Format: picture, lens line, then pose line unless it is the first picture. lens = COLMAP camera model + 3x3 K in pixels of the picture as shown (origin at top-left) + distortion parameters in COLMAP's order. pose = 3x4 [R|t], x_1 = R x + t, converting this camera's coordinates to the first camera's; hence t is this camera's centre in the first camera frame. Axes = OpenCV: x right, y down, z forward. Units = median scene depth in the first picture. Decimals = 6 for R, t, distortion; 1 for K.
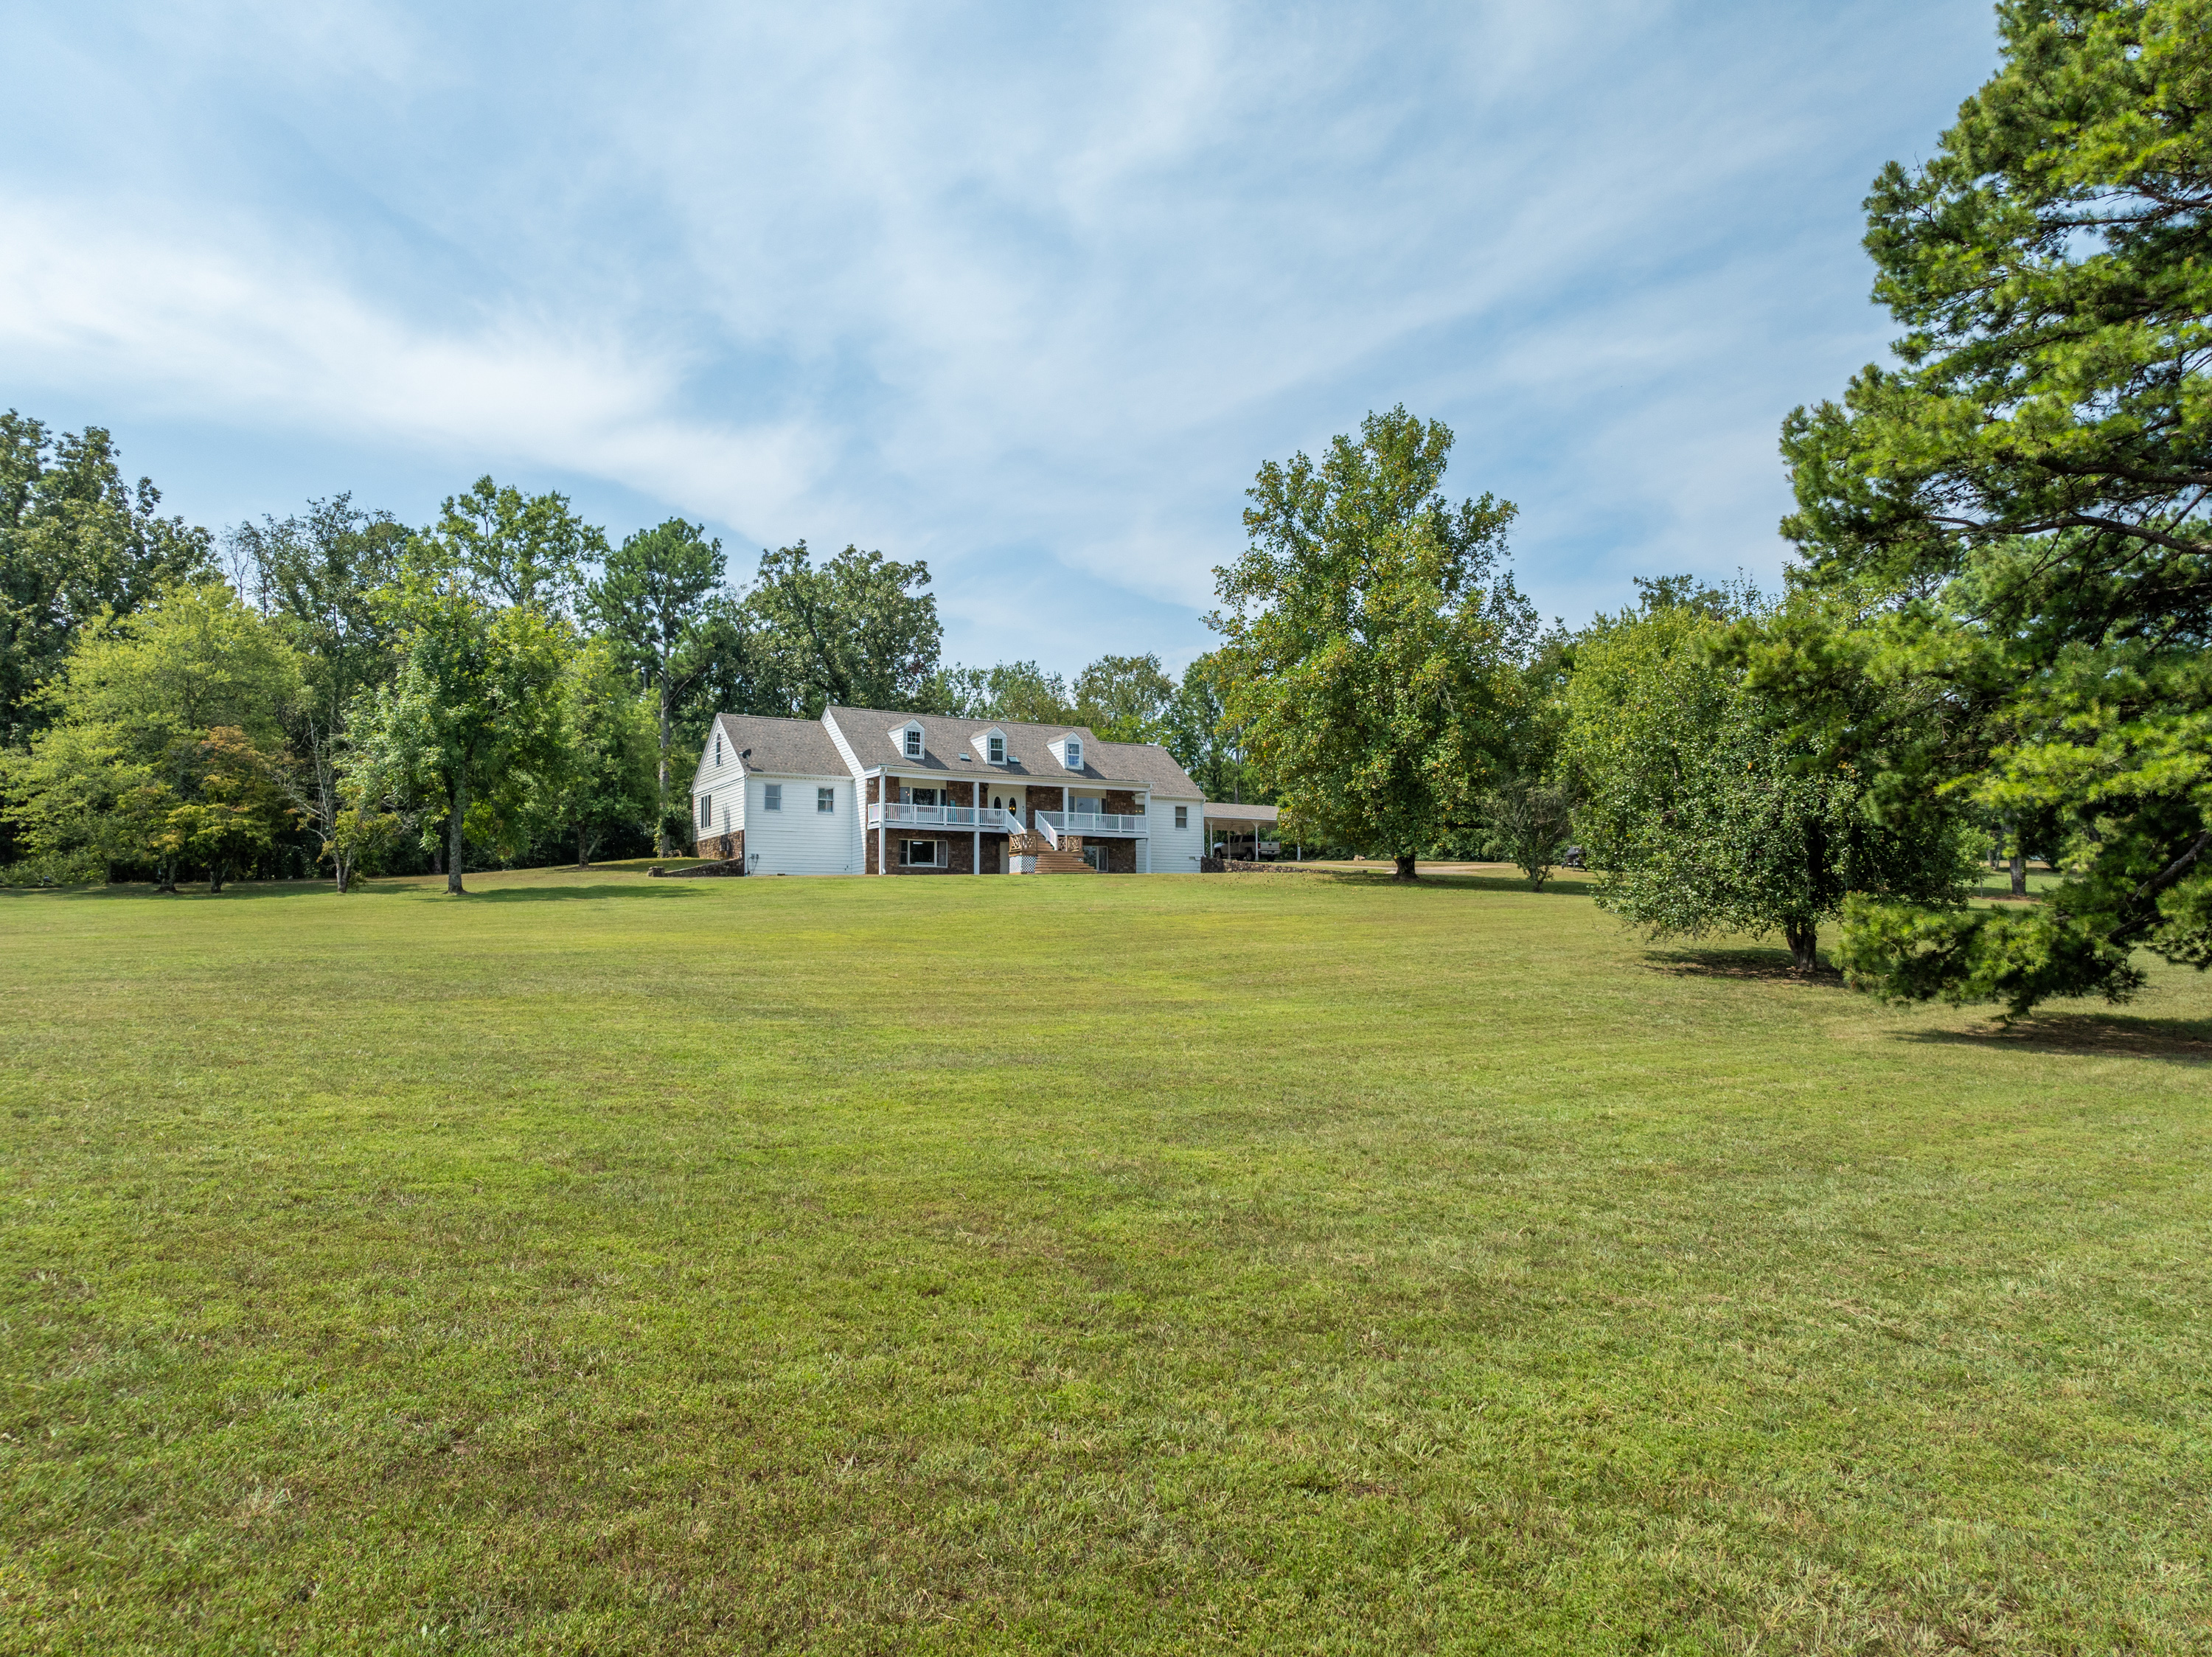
lens RADIAL K [[1588.9, 0, 1109.5], [0, 1588.9, 838.6], [0, 0, 1]] dist [-0.043217, 0.006993]
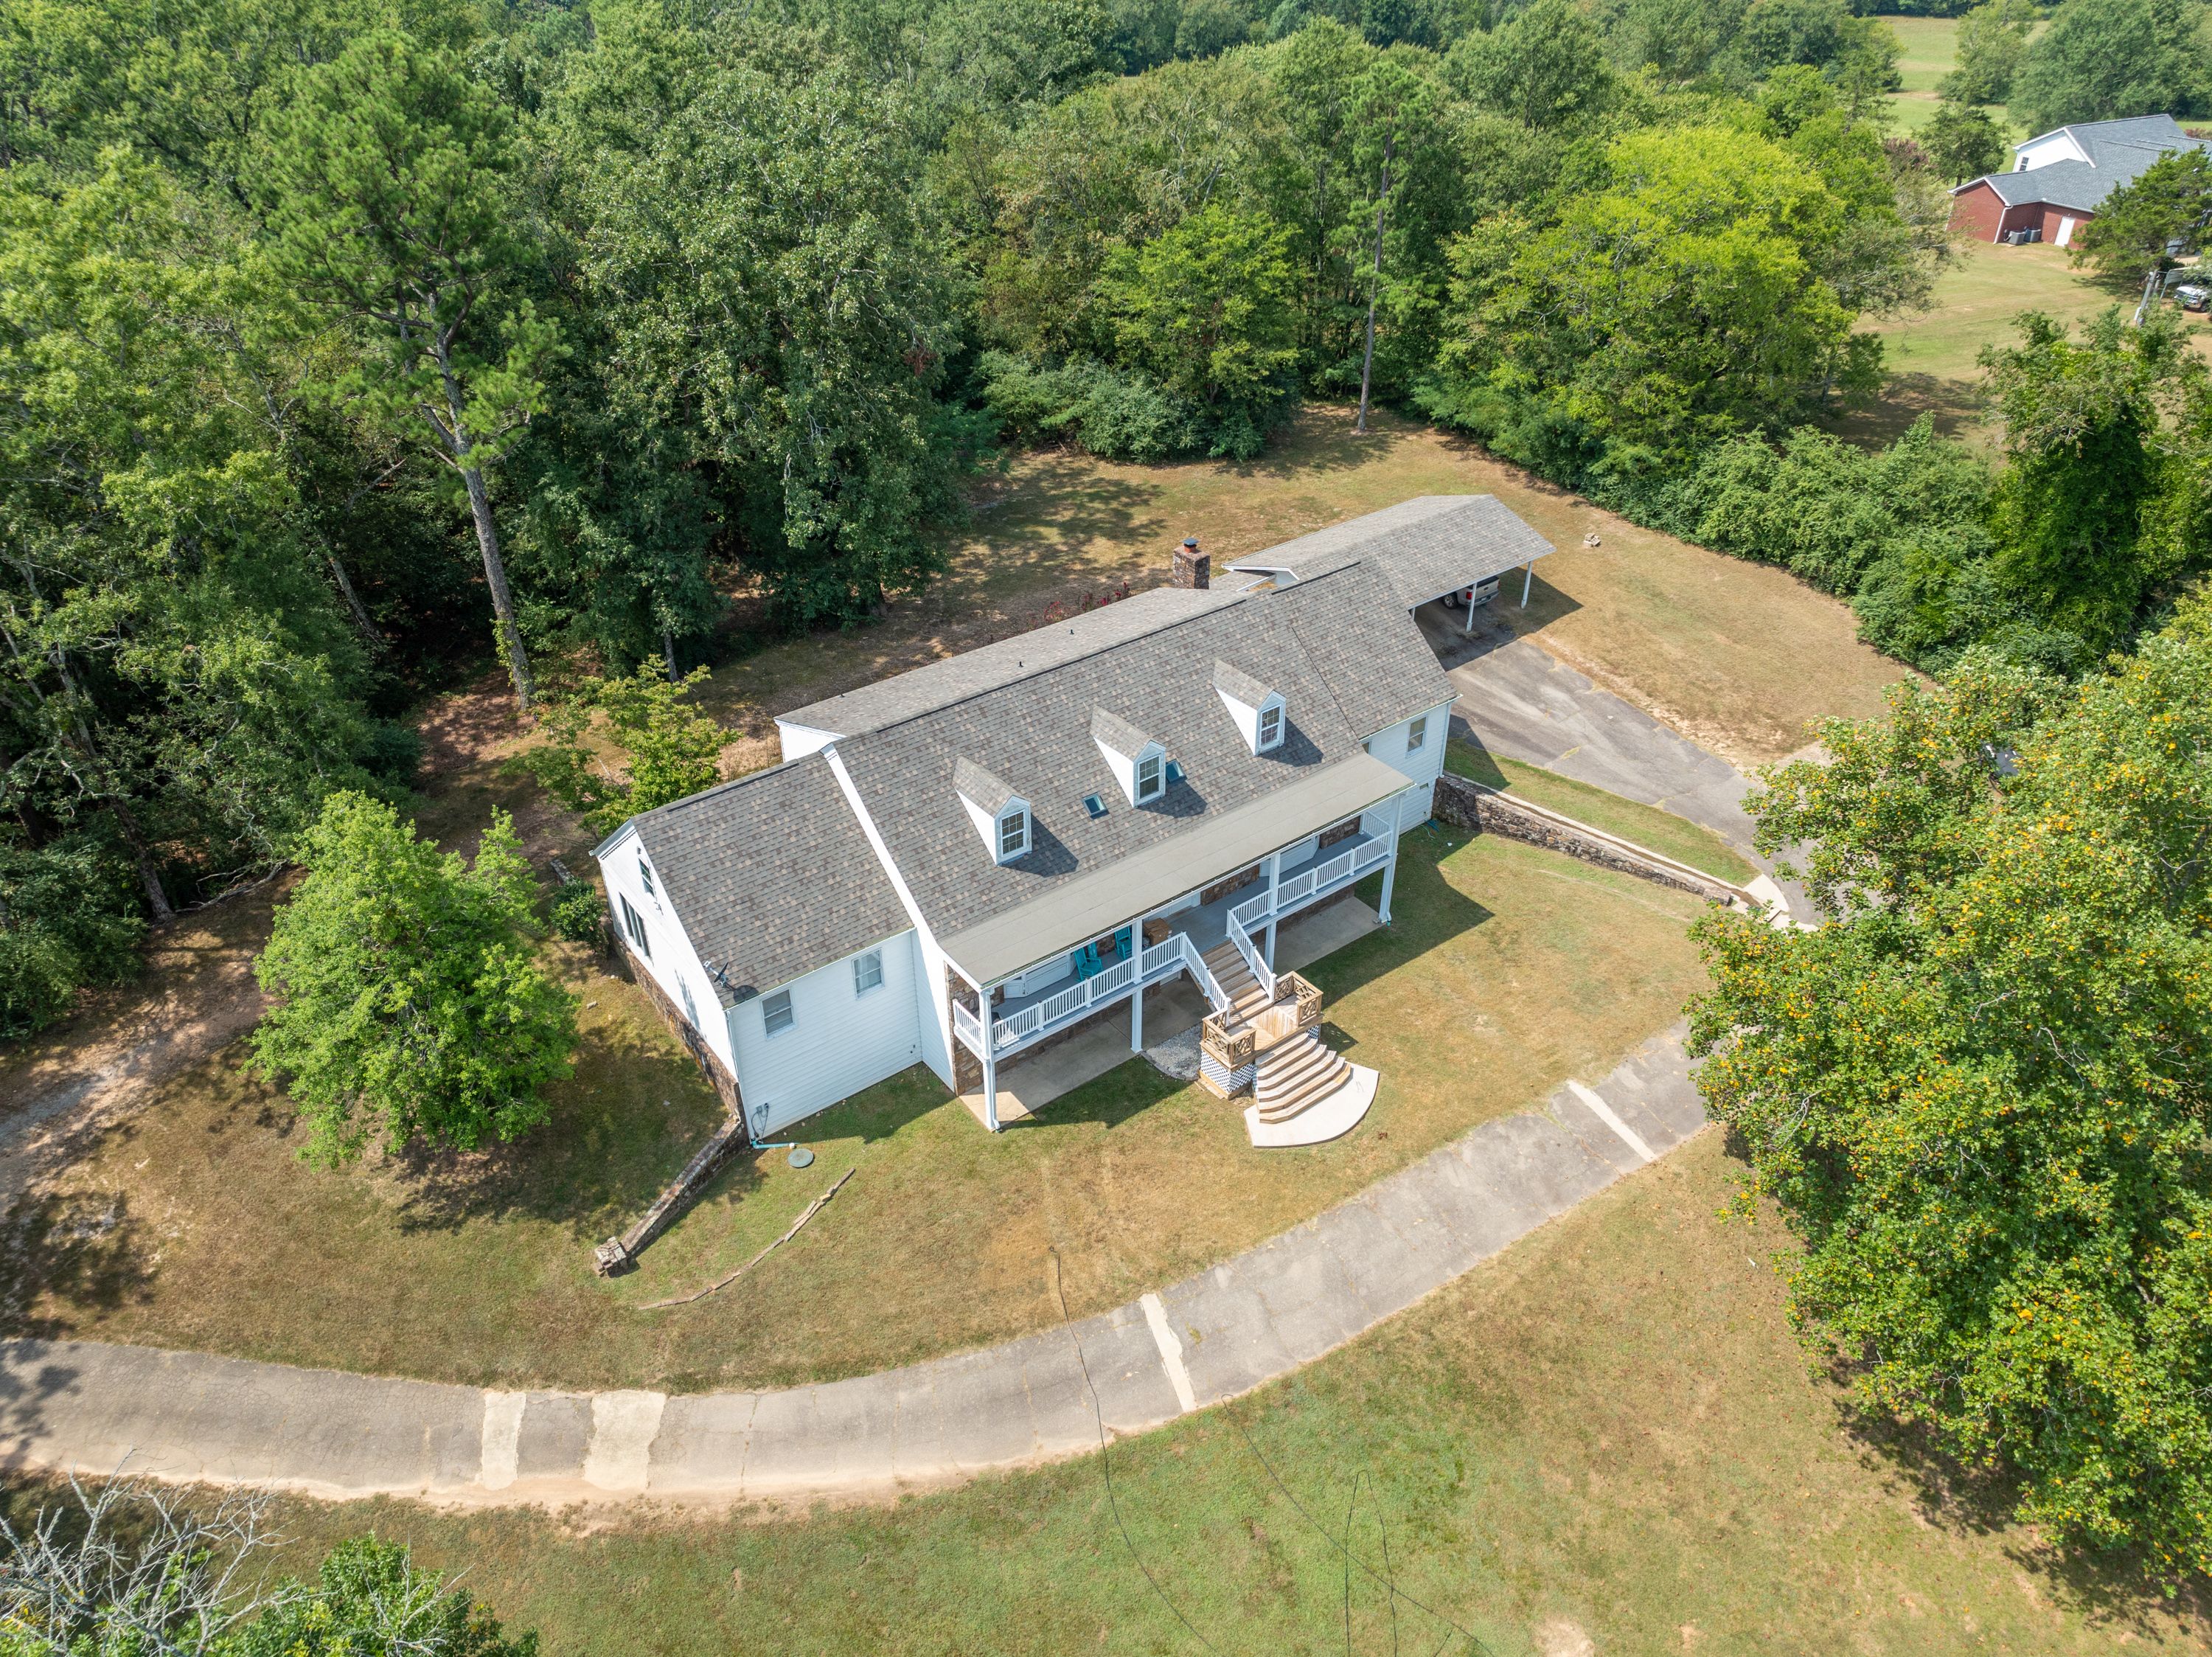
lens RADIAL K [[1588.9, 0, 1110.0], [0, 1588.9, 821.0], [0, 0, 1]] dist [-0.043217, 0.006993]
pose [[0.994596, -0.048089, 0.092013, -0.133636], [-0.020348, 0.778777, 0.626971, -0.380972], [-0.101808, -0.625455, 0.773590, 0.561067]]
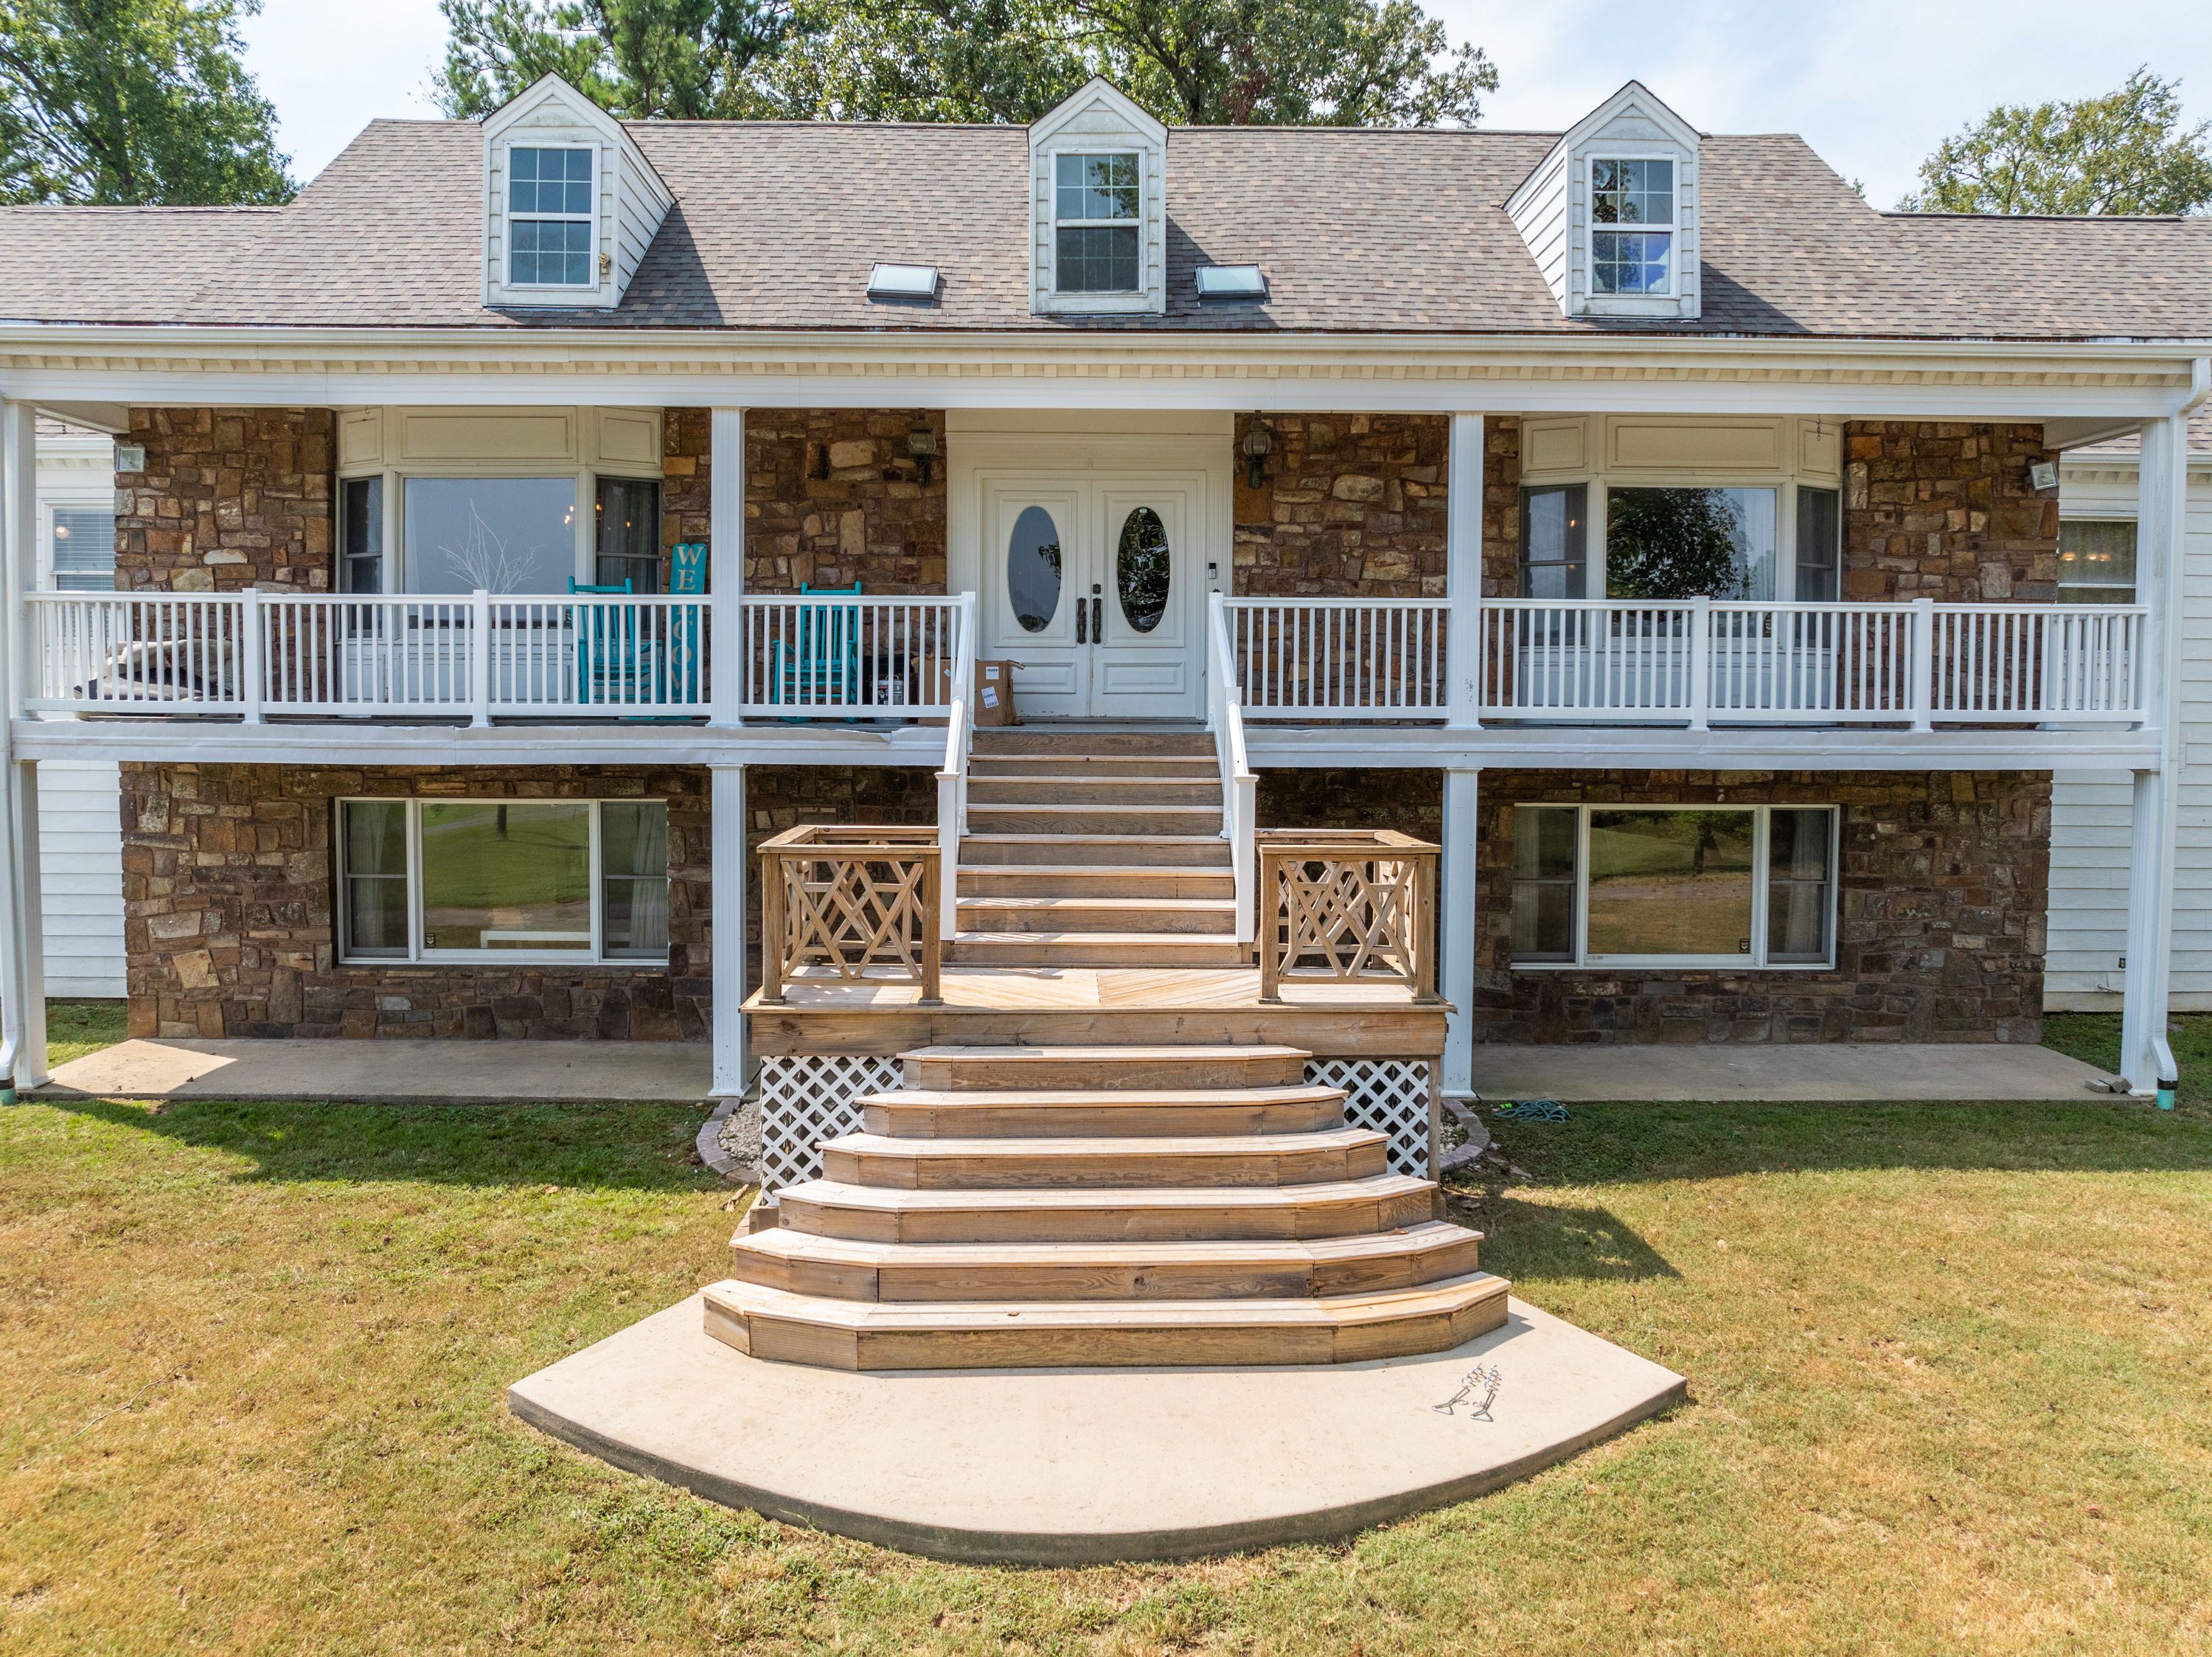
lens RADIAL K [[1588.9, 0, 1091.5], [0, 1588.9, 808.8], [0, 0, 1]] dist [-0.043217, 0.006993]
pose [[0.856664, 0.047055, -0.513724, 0.015181], [0.027673, 0.990206, 0.136846, -0.017734], [0.515132, -0.131447, 0.846972, 0.839713]]
